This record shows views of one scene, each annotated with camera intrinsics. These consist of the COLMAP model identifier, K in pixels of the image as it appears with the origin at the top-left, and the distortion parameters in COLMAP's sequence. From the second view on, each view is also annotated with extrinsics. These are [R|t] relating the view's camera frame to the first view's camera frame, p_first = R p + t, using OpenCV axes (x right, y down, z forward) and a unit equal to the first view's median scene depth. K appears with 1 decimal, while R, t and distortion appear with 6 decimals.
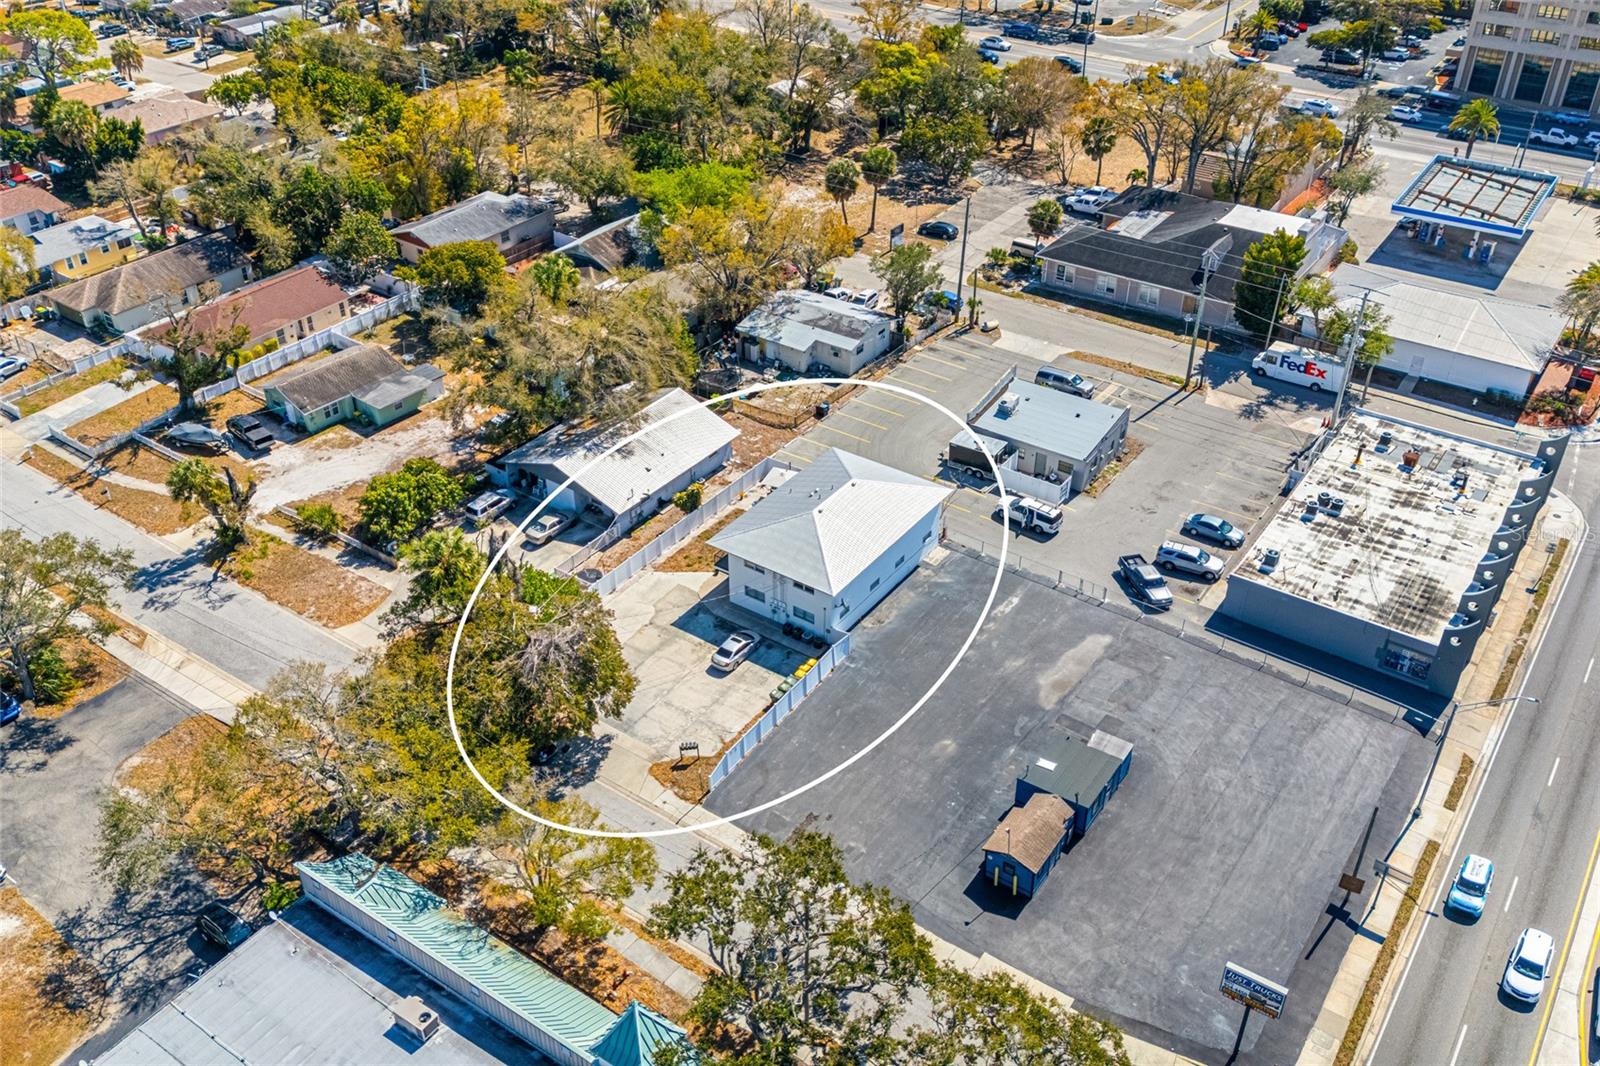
lens RADIAL K [[1380.3, 0, 800.0], [0, 1380.3, 533.0], [0, 0, 1]] dist [0.079986, -0.118248]
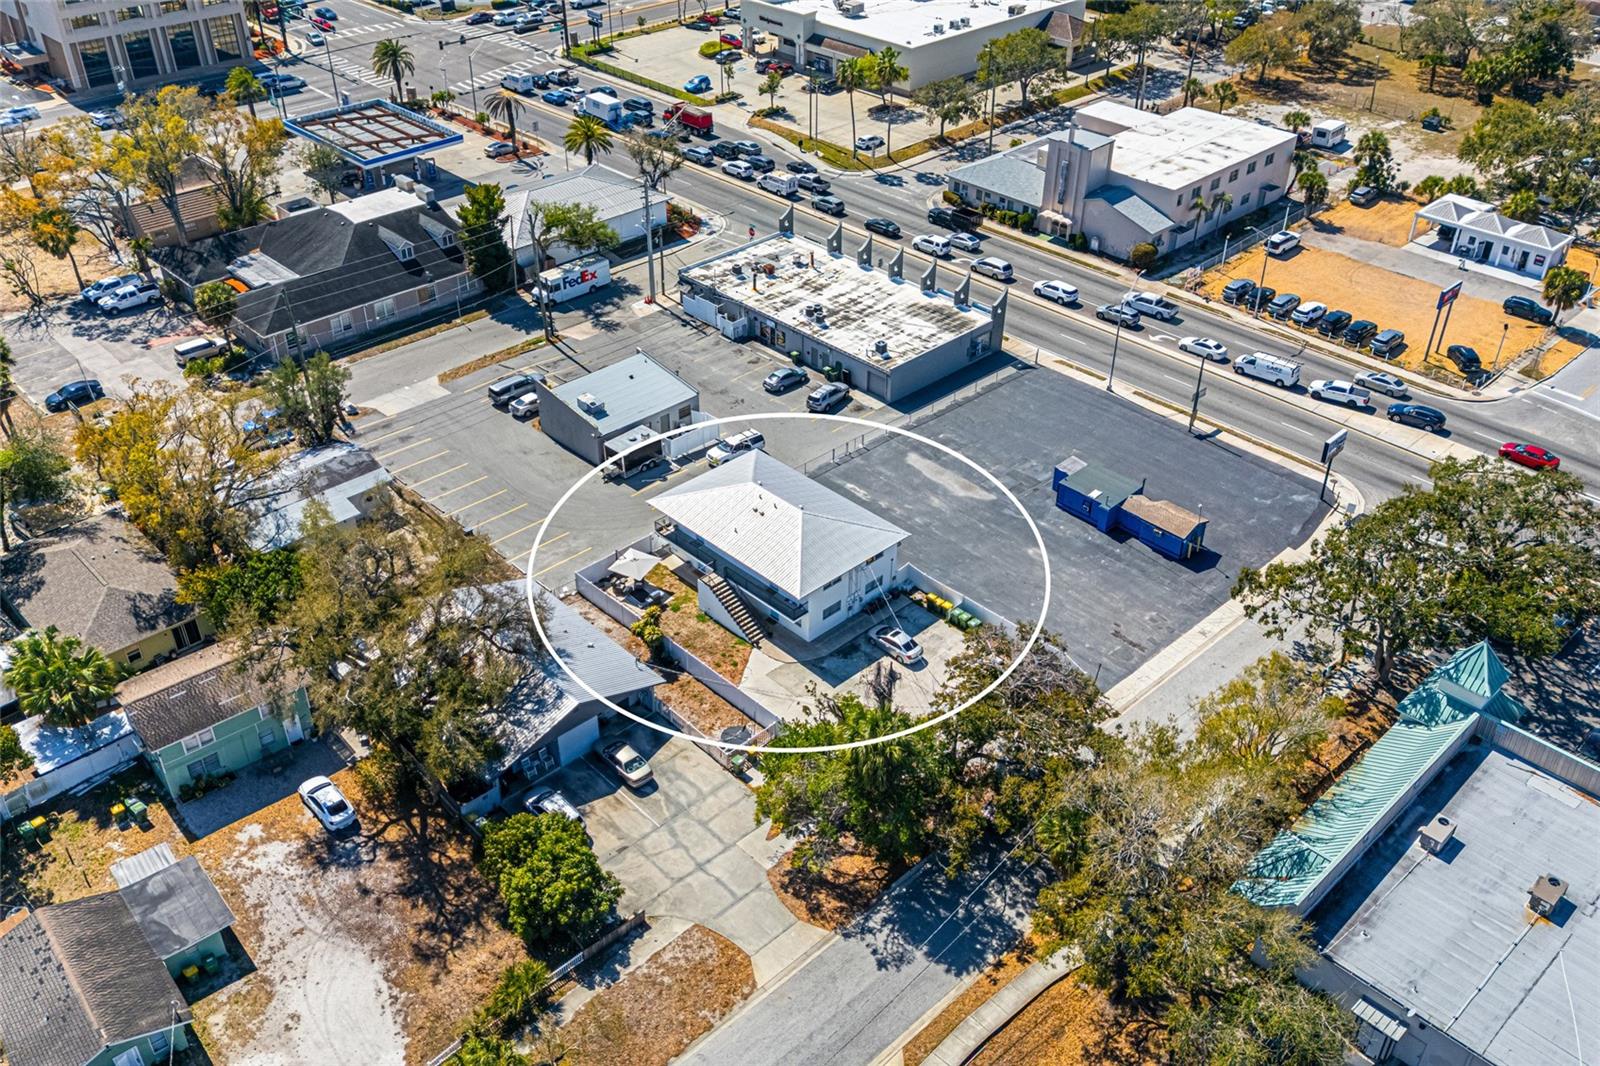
lens RADIAL K [[1393.0, 0, 800.0], [0, 1393.0, 533.0], [0, 0, 1]] dist [0.081613, -0.093635]
pose [[0.191454, -0.553432, 0.810592, -0.745949], [0.549125, 0.744917, 0.378894, -0.353243], [-0.813515, 0.372575, 0.446520, 0.522489]]
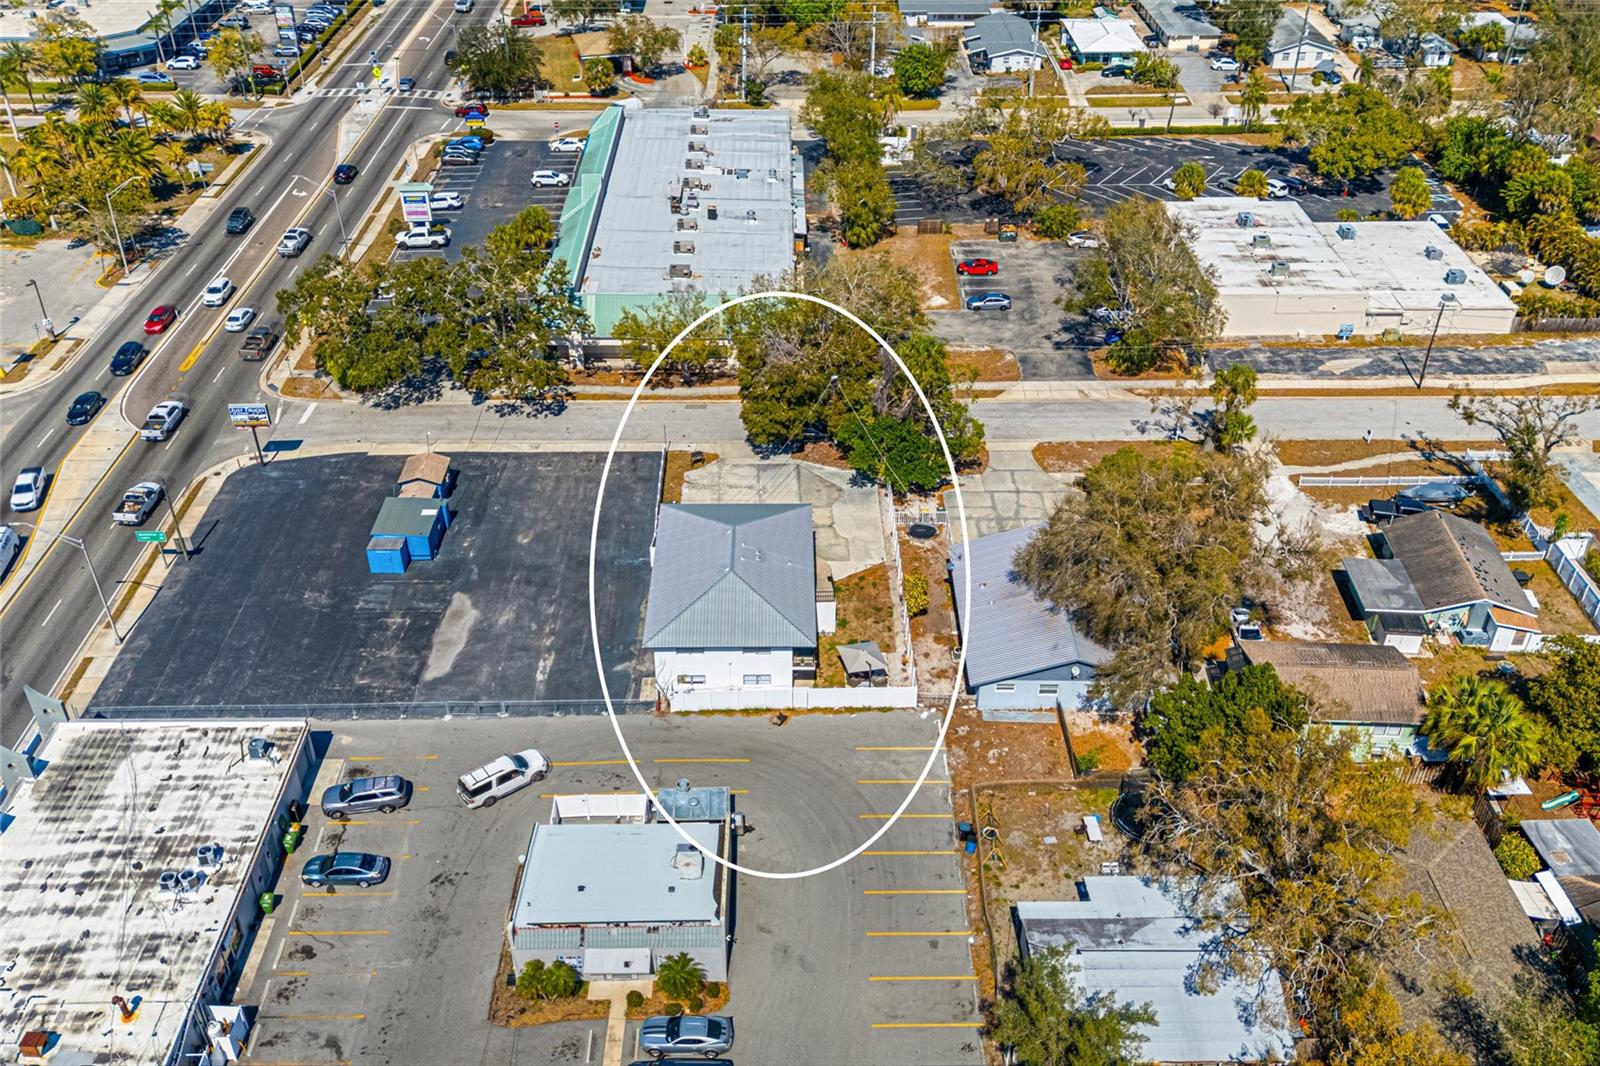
lens RADIAL K [[1380.3, 0, 800.0], [0, 1380.3, 533.0], [0, 0, 1]] dist [0.079986, -0.118248]
pose [[-0.813435, 0.327074, -0.480985, 0.407887], [-0.332511, 0.416998, 0.845901, -0.789327], [0.477242, 0.848019, -0.230445, 1.162888]]
